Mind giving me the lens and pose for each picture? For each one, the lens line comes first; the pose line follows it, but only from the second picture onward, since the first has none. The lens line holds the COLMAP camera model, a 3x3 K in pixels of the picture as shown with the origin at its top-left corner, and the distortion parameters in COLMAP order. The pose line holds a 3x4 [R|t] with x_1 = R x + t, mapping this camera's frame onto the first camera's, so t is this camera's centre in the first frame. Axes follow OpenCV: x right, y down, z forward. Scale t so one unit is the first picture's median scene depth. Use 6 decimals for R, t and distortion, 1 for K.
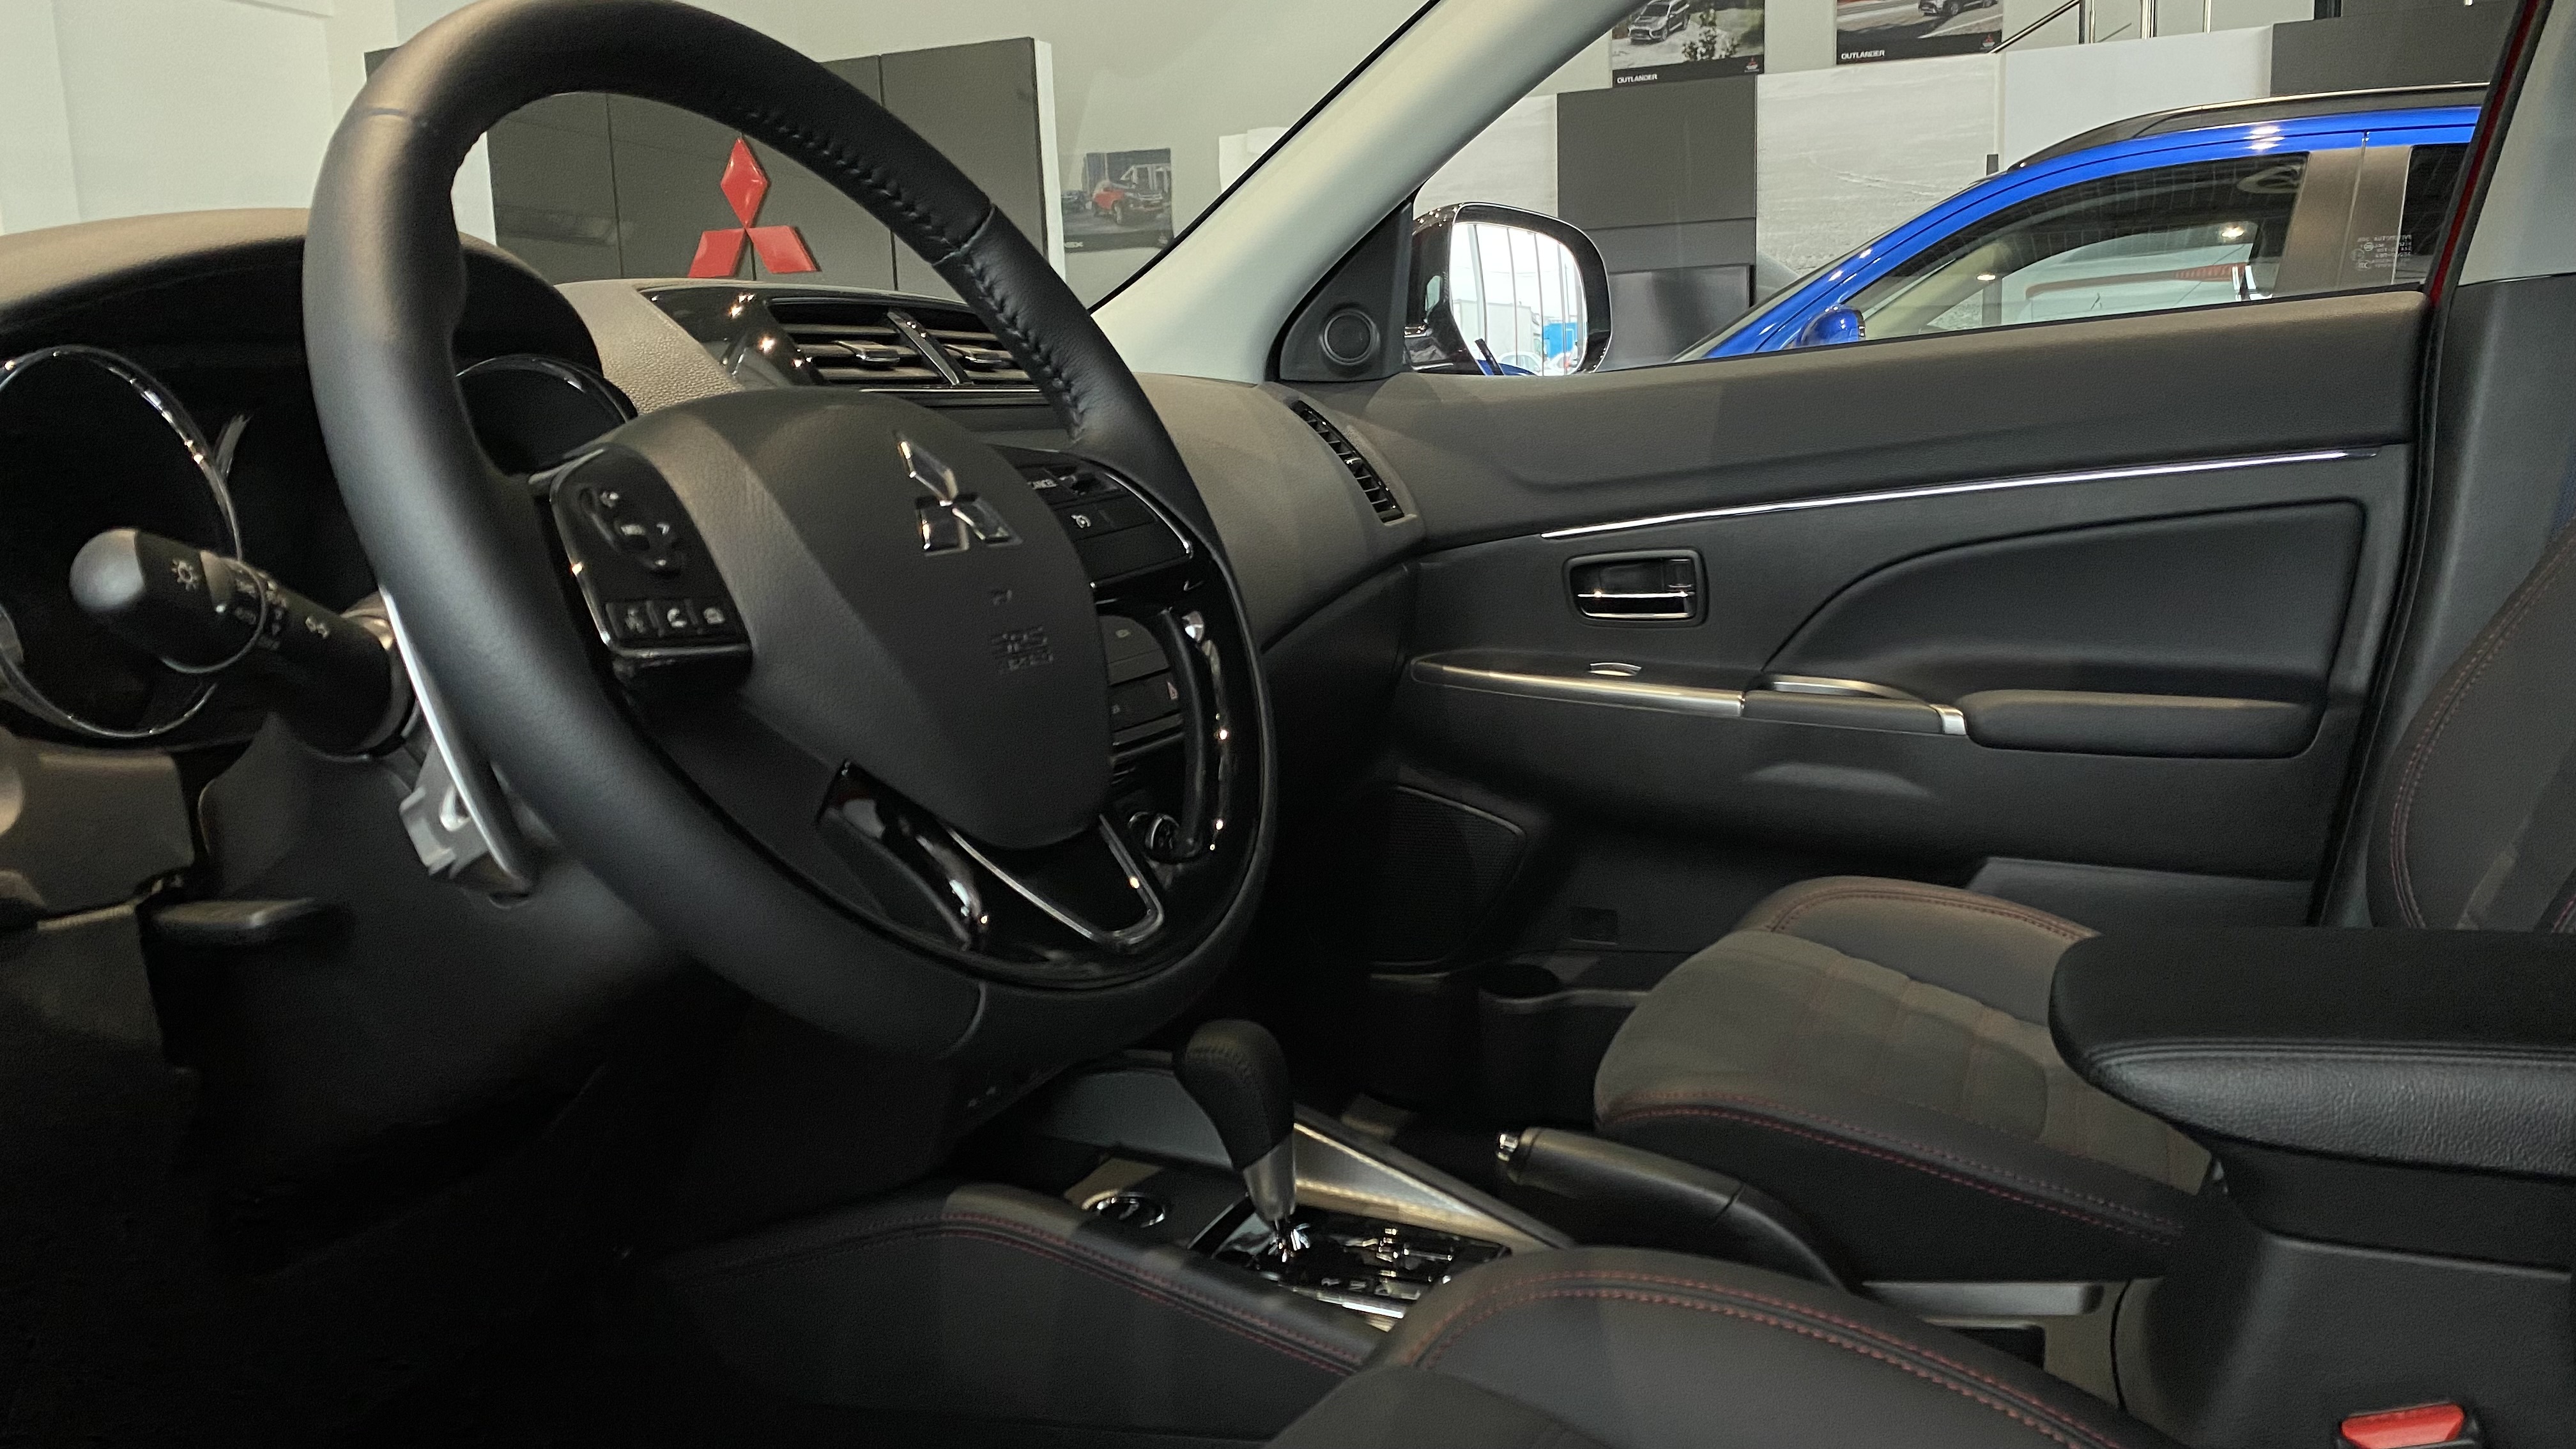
lens RADIAL K [[1972.5, 0, 1298.4], [0, 1972.5, 688.0], [0, 0, 1]] dist [0.046002, -0.073878]
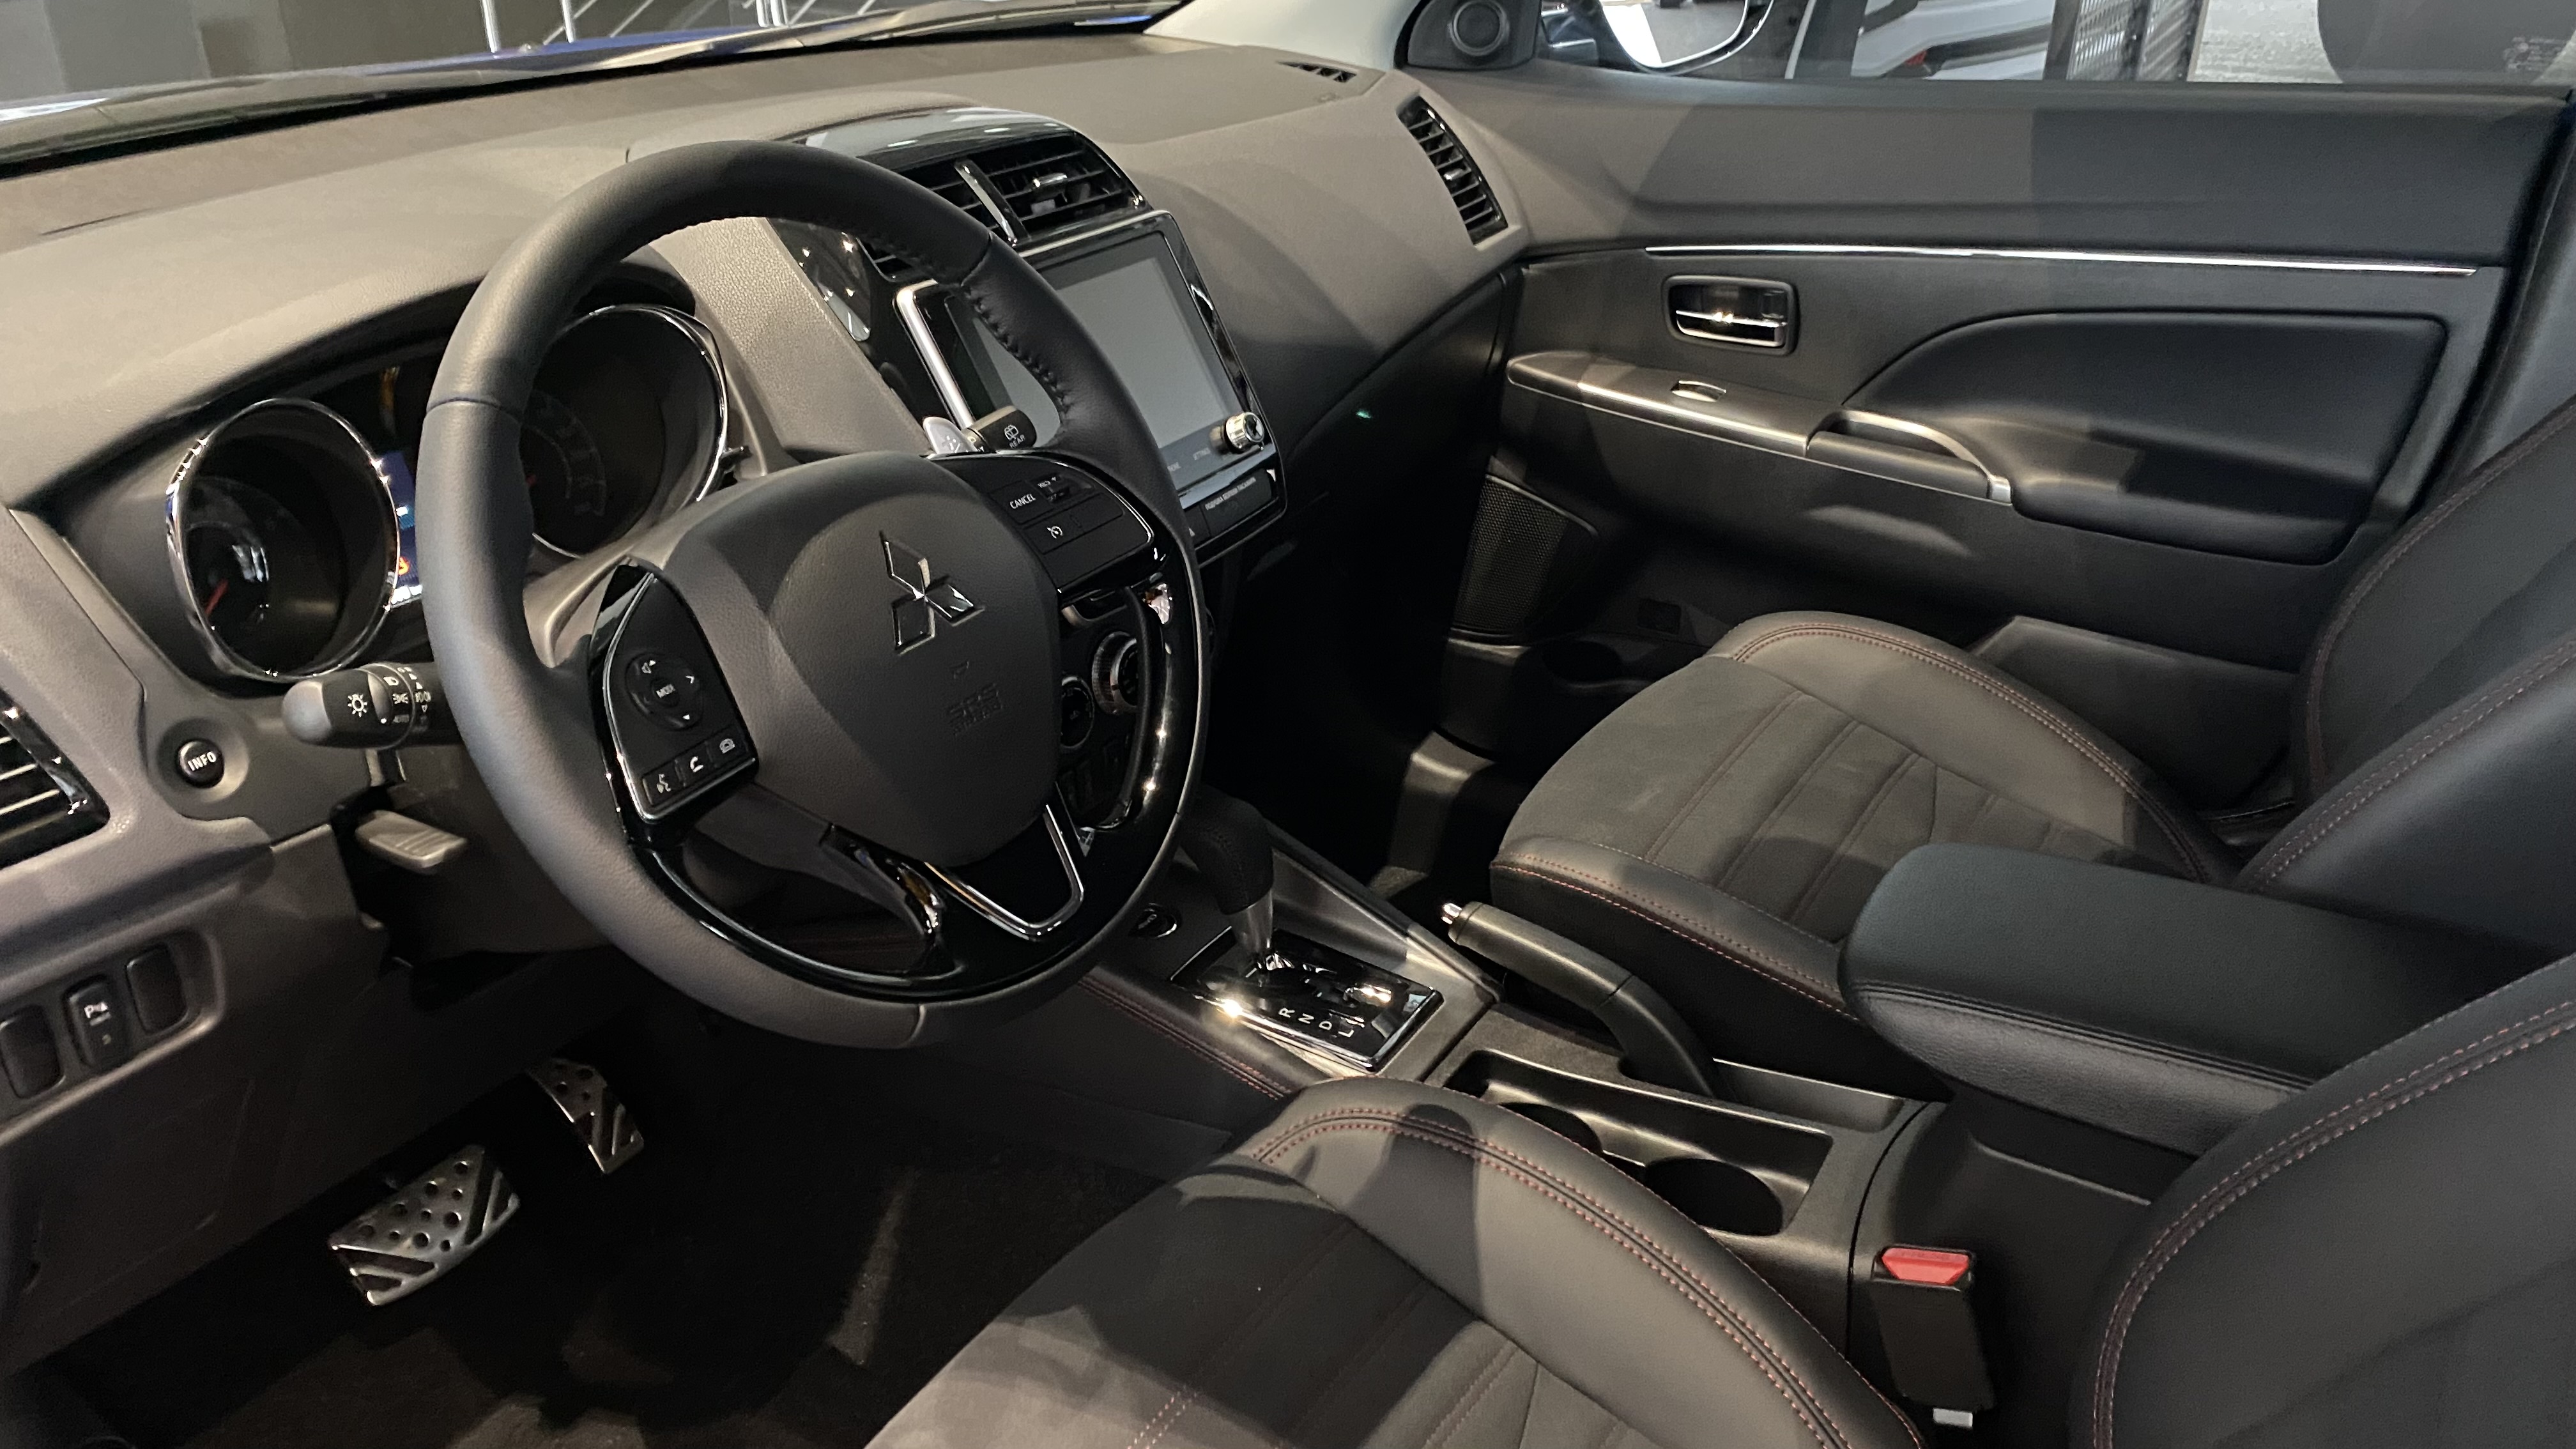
lens RADIAL K [[1972.5, 0, 1259.2], [0, 1972.5, 741.9], [0, 0, 1]] dist [0.046002, -0.073878]
pose [[0.986075, 0.098026, -0.134338, 0.136273], [-0.049425, 0.944050, 0.326078, -0.247774], [0.158786, -0.314898, 0.935749, -0.114486]]
